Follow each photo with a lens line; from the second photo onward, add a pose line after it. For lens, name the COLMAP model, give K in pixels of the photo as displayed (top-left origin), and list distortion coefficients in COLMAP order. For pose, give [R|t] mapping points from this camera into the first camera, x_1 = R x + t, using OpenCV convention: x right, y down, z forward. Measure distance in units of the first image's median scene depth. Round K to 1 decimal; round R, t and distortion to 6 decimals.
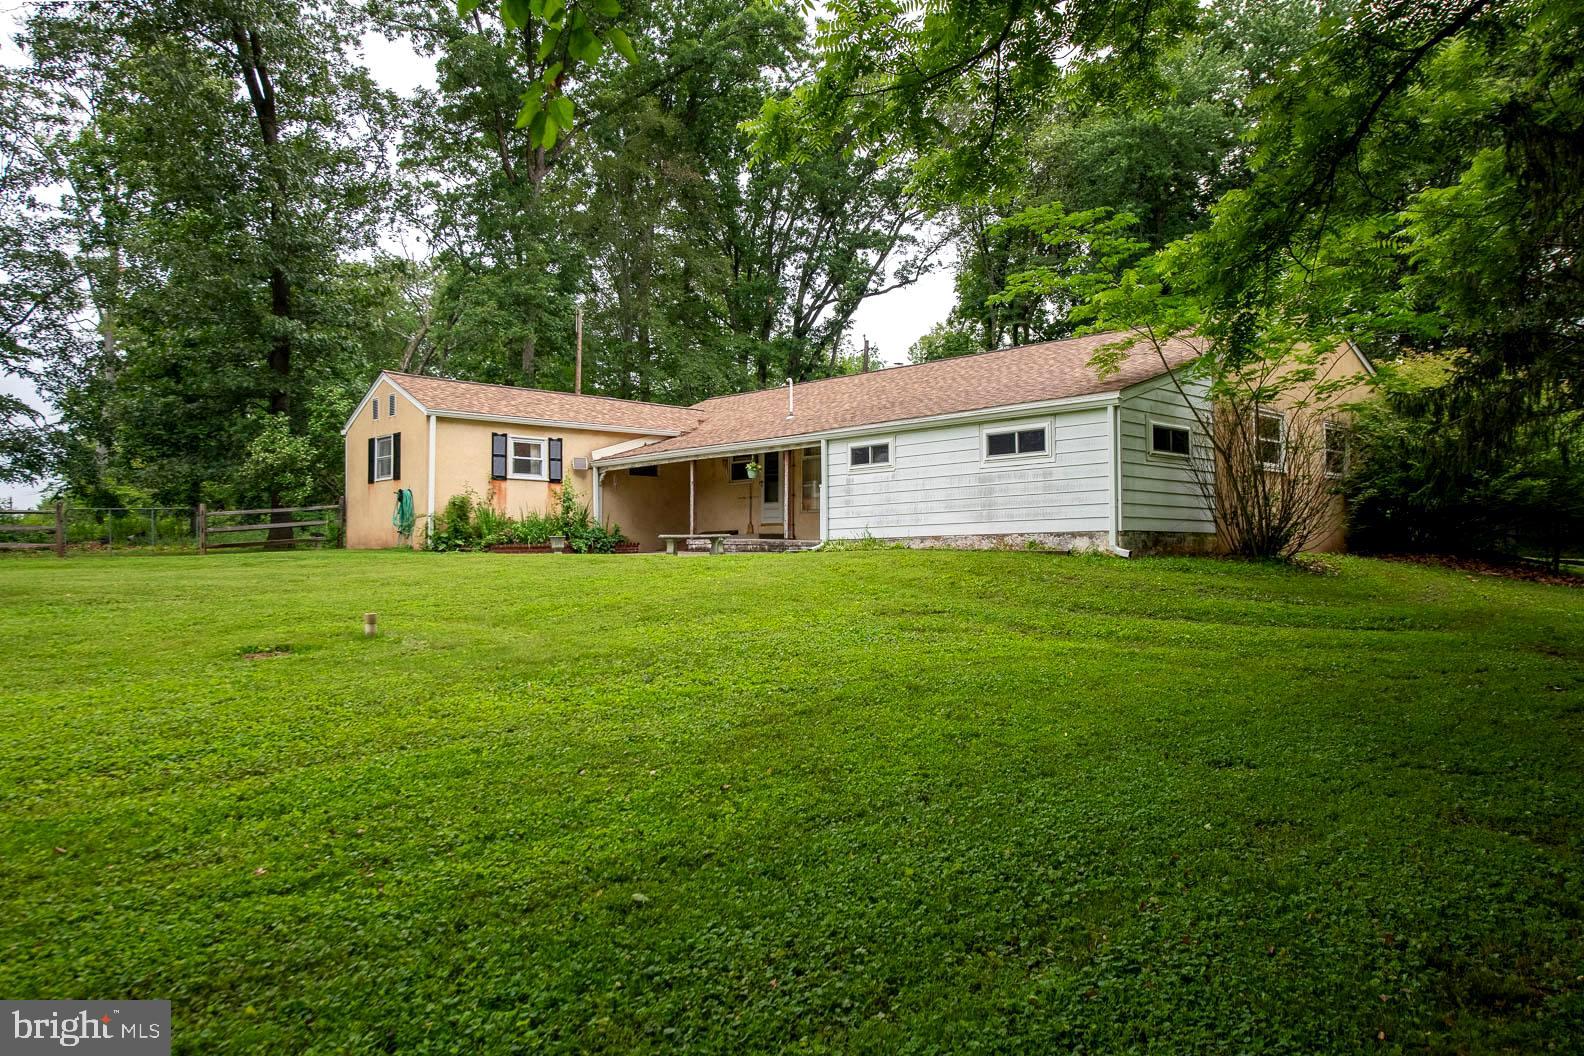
lens RADIAL K [[1090.5, 0, 797.6], [0, 1090.5, 533.9], [0, 0, 1]] dist [0.011300, 0.000539]
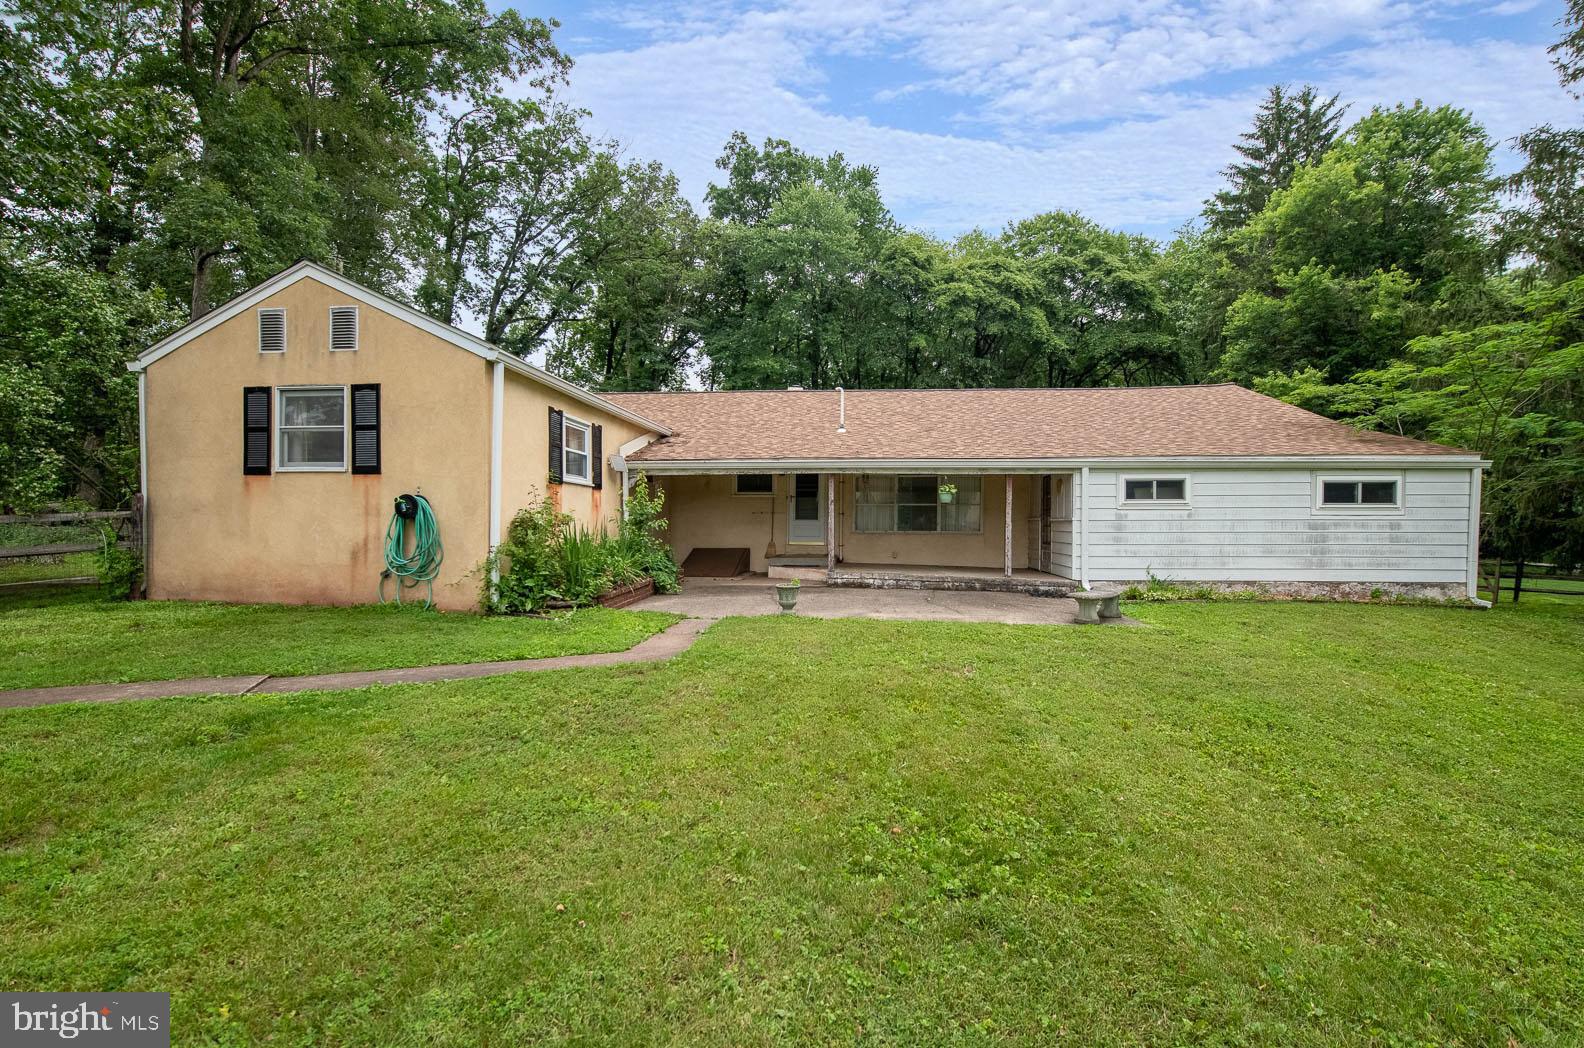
lens RADIAL K [[655.4, 0, 789.6], [0, 655.4, 526.3], [0, 0, 1]] dist [-0.003502, -0.000298]
pose [[0.748878, 0.006249, 0.662679, -0.545317], [-0.025219, 0.999500, 0.019073, -0.045885], [-0.662228, -0.030996, 0.748661, 0.810600]]
